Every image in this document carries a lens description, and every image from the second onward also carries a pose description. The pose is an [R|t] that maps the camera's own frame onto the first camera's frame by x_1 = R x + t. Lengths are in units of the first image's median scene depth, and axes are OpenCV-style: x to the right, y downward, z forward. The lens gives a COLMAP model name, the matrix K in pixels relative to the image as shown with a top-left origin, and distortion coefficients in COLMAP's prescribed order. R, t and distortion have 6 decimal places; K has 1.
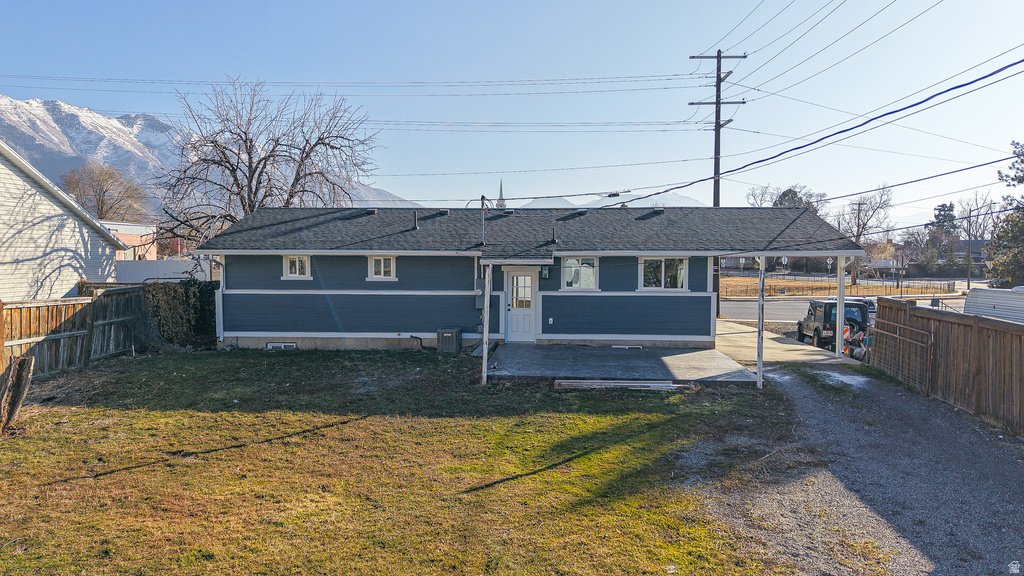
lens RADIAL K [[695.8, 0, 514.7], [0, 695.8, 286.5], [0, 0, 1]] dist [0.047311, -0.047660]
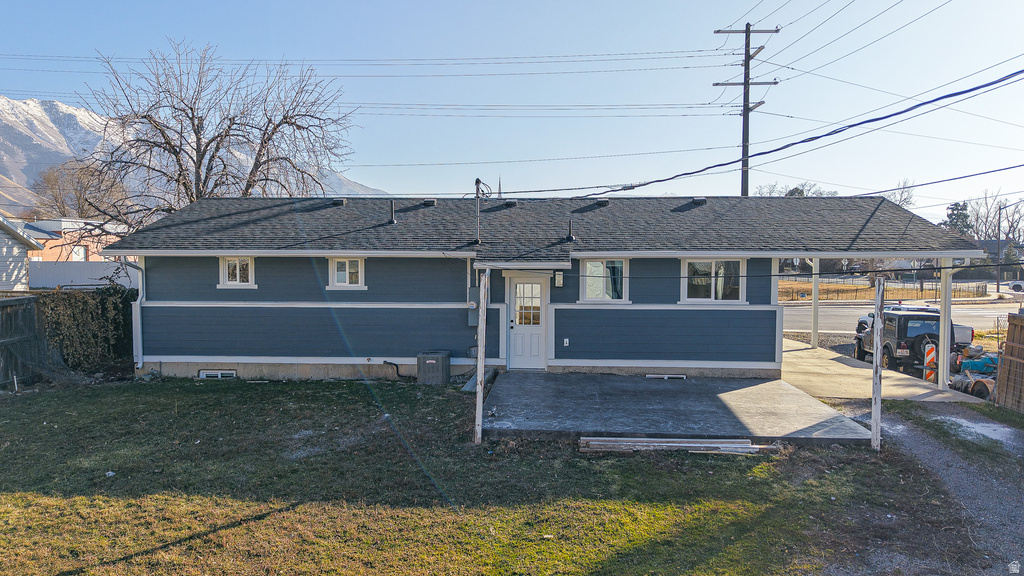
lens RADIAL K [[701.9, 0, 513.1], [0, 701.9, 283.6], [0, 0, 1]] dist [0.009011, -0.000667]
pose [[1.000000, 0.000173, 0.000392, -0.006921], [-0.000171, 0.999989, -0.004642, -0.011534], [-0.000393, 0.004642, 0.999989, 0.225395]]
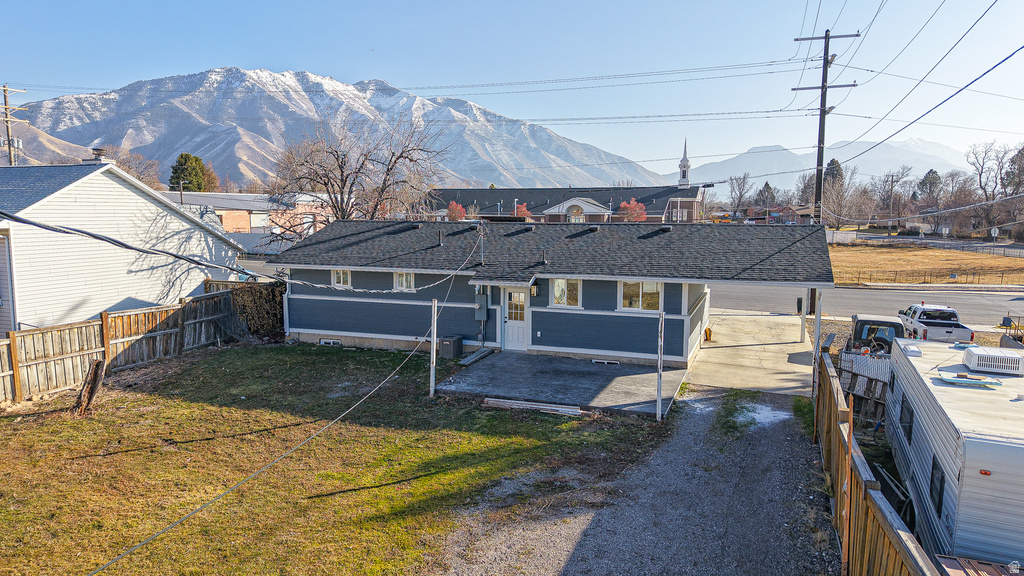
lens RADIAL K [[695.8, 0, 514.7], [0, 695.8, 286.5], [0, 0, 1]] dist [0.047311, -0.047660]
pose [[0.958480, 0.033281, -0.283211, 0.324474], [-0.014883, 0.997651, 0.066869, -0.099716], [0.284771, -0.059878, 0.956724, -0.074984]]
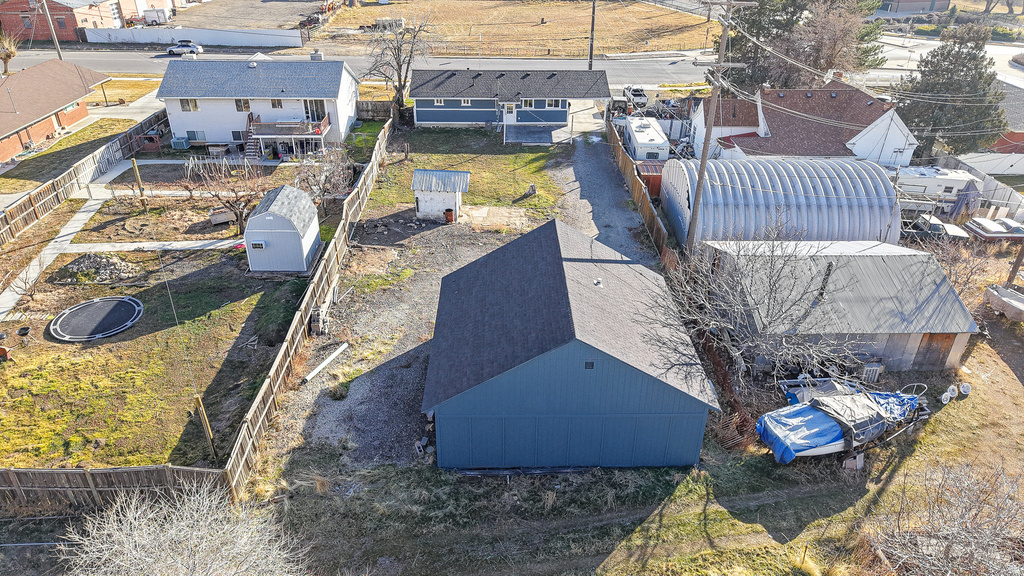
lens RADIAL K [[684.5, 0, 516.2], [0, 684.5, 289.5], [0, 0, 1]] dist [0.000132, -0.004562]
pose [[0.996040, -0.033864, 0.082207, -0.248924], [-0.007594, 0.888842, 0.458151, -0.697563], [-0.088584, -0.456961, 0.885065, -2.174497]]
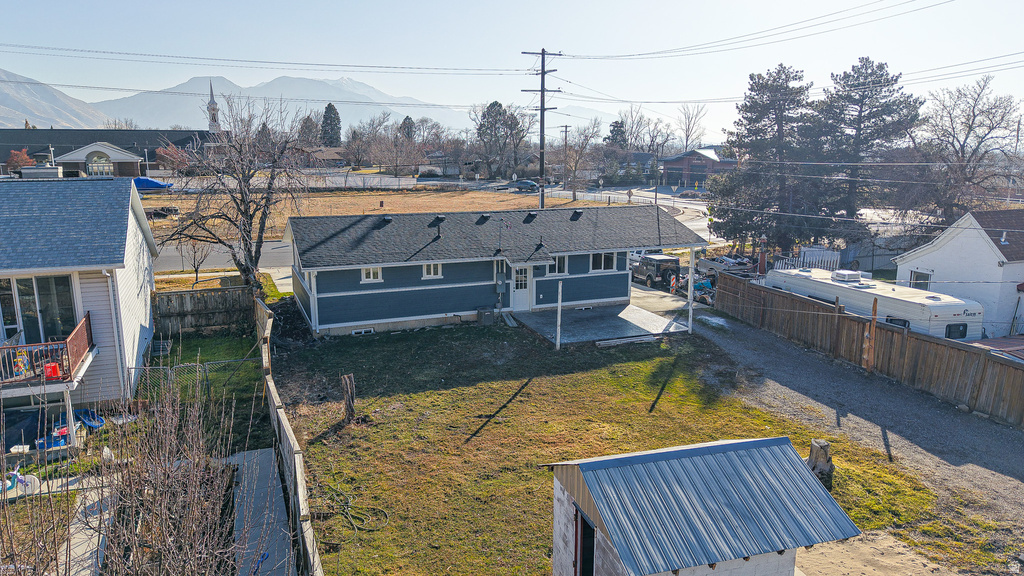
lens RADIAL K [[695.8, 0, 514.7], [0, 695.8, 286.5], [0, 0, 1]] dist [0.047311, -0.047660]
pose [[0.902160, -0.086781, 0.422582, -0.644237], [0.020160, 0.986969, 0.159645, -0.217384], [-0.430929, -0.135507, 0.892154, -0.346874]]
